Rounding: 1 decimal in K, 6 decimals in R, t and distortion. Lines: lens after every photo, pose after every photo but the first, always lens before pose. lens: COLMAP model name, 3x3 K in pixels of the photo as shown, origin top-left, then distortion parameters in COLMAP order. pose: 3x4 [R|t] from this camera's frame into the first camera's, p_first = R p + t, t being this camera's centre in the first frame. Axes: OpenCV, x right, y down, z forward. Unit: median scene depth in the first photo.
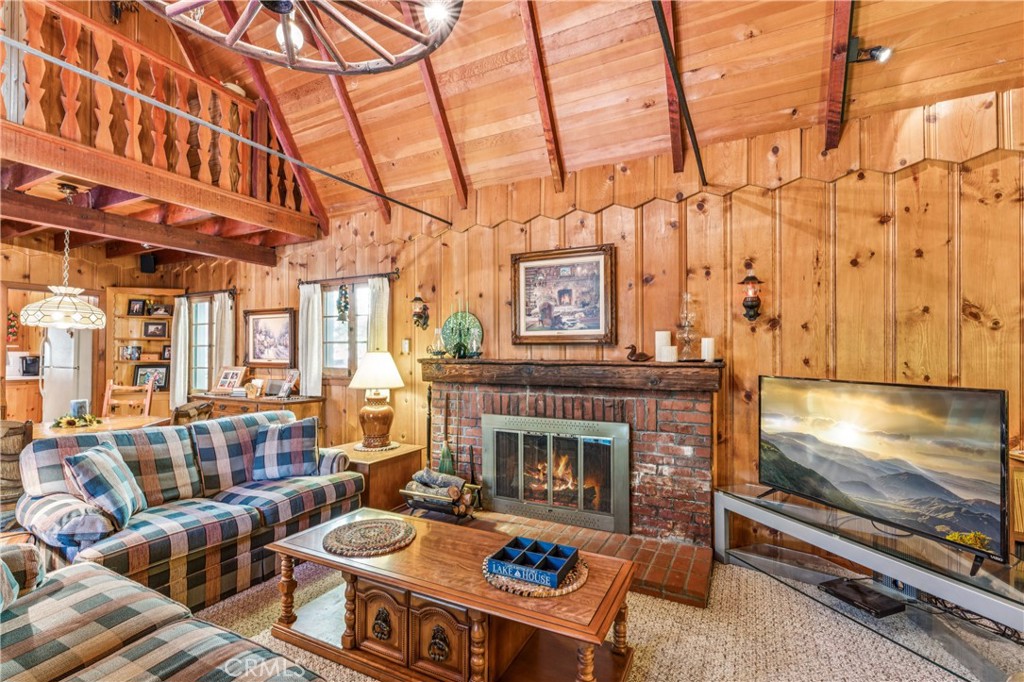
lens RADIAL K [[463.1, 0, 515.4], [0, 463.1, 348.5], [0, 0, 1]] dist [-0.007531, 0.002388]
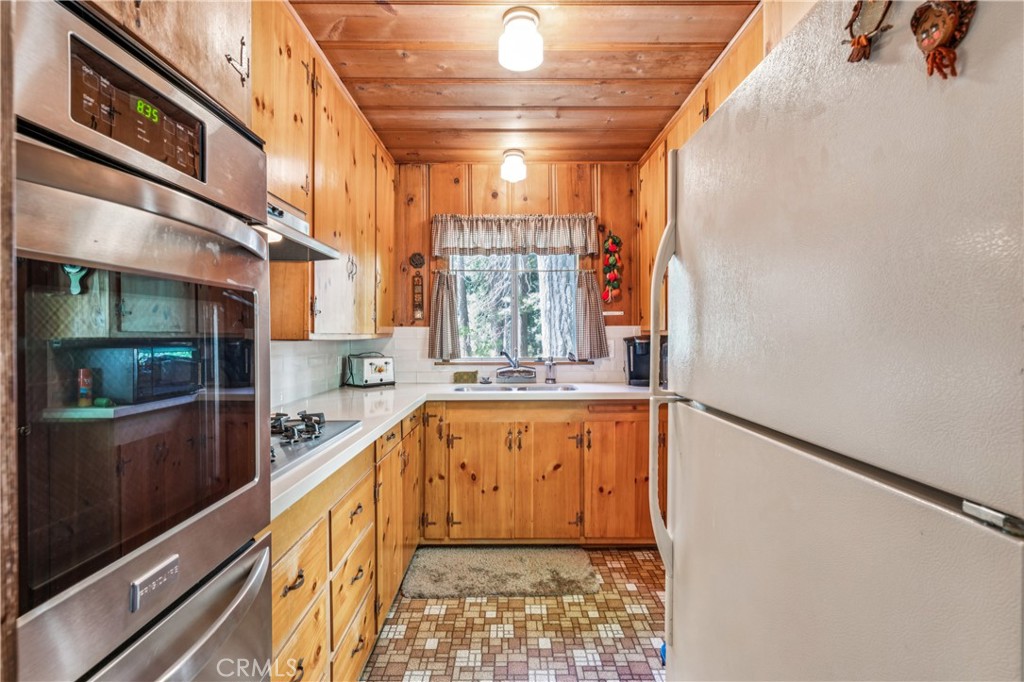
lens RADIAL K [[509.4, 0, 512.4], [0, 509.4, 338.9], [0, 0, 1]] dist [-0.000764, -0.000037]
pose [[0.460163, 0.002225, -0.887831, -0.714277], [0.015409, 0.999826, 0.010493, 0.012828], [0.887700, -0.018509, 0.460049, 0.699108]]
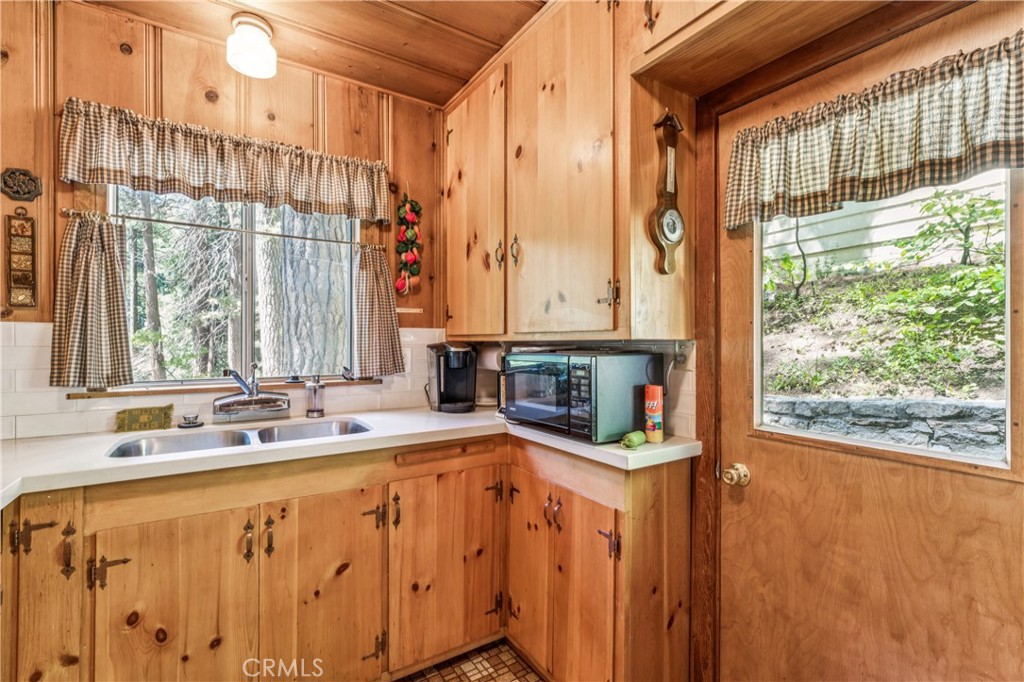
lens RADIAL K [[463.1, 0, 514.6], [0, 463.1, 341.2], [0, 0, 1]] dist [-0.007531, 0.002388]
pose [[0.865755, -0.003877, -0.500453, -0.882073], [0.008615, 0.999937, 0.007156, 0.014206], [0.500394, -0.010507, 0.865734, 0.772233]]
